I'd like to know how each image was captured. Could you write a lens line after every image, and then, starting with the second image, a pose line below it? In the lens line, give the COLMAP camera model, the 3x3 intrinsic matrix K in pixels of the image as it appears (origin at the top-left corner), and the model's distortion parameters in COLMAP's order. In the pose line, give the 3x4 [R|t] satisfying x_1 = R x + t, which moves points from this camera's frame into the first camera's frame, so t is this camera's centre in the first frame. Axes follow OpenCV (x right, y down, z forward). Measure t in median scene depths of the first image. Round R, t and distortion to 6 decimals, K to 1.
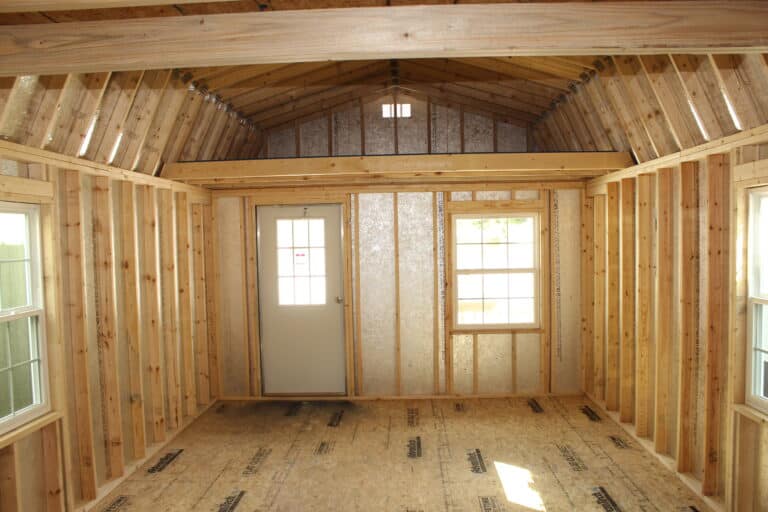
lens RADIAL K [[656.0, 0, 381.0], [0, 656.0, 269.8], [0, 0, 1]] dist [-0.156458, 0.155895]
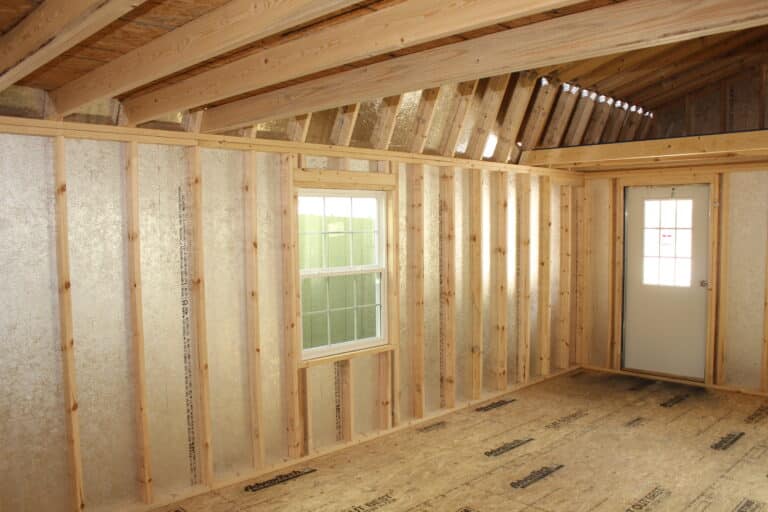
lens RADIAL K [[673.7, 0, 386.7], [0, 673.7, 270.5], [0, 0, 1]] dist [-0.185520, 0.193041]
pose [[0.725204, 0.062760, -0.685668, 0.283558], [-0.038925, 0.997982, 0.050177, -0.003330], [0.687433, -0.009699, 0.726183, -0.025866]]
